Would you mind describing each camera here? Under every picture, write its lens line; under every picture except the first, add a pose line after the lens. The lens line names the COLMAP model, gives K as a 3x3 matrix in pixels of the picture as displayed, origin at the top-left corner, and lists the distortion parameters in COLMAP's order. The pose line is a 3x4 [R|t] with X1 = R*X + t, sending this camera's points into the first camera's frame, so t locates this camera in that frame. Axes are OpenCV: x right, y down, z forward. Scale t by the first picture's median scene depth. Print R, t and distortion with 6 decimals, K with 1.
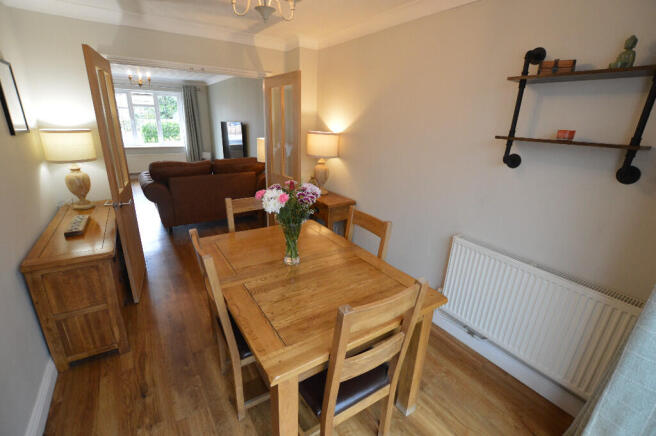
lens RADIAL K [[292.9, 0, 330.4], [0, 292.9, 219.4], [0, 0, 1]] dist [-0.035286, 0.005685]
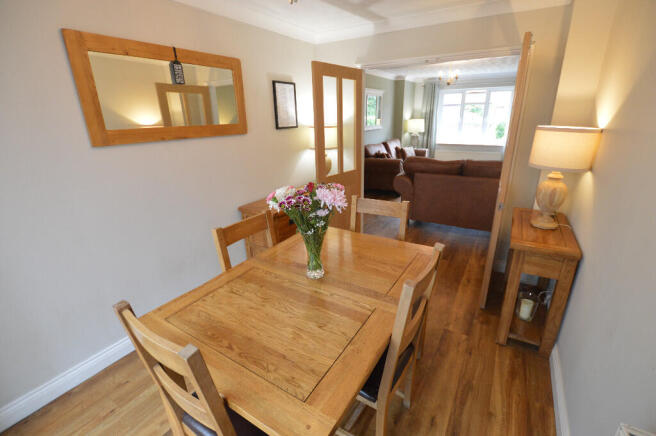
lens RADIAL K [[292.9, 0, 330.4], [0, 292.9, 219.4], [0, 0, 1]] dist [-0.035286, 0.005685]
pose [[0.408173, 0.259033, -0.875384, 0.148279], [-0.256211, 0.952865, 0.162495, -0.040643], [0.876214, 0.157957, 0.455301, 0.151969]]
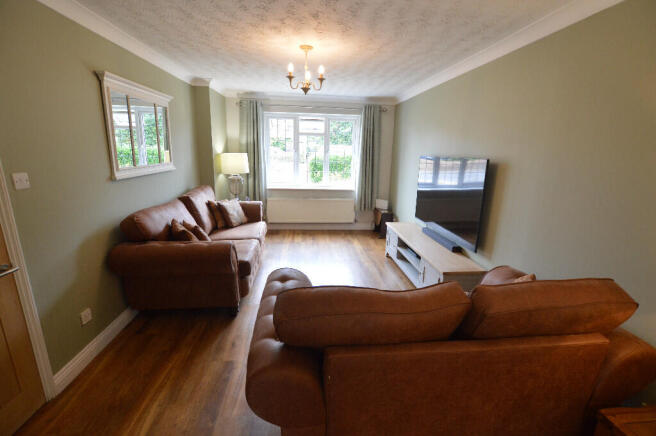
lens RADIAL K [[292.9, 0, 330.4], [0, 292.9, 219.4], [0, 0, 1]] dist [-0.035286, 0.005685]
pose [[0.876577, 0.099460, -0.470872, -0.231501], [-0.149909, 0.986164, -0.070767, -0.134019], [0.457319, 0.132620, 0.879358, 0.391090]]
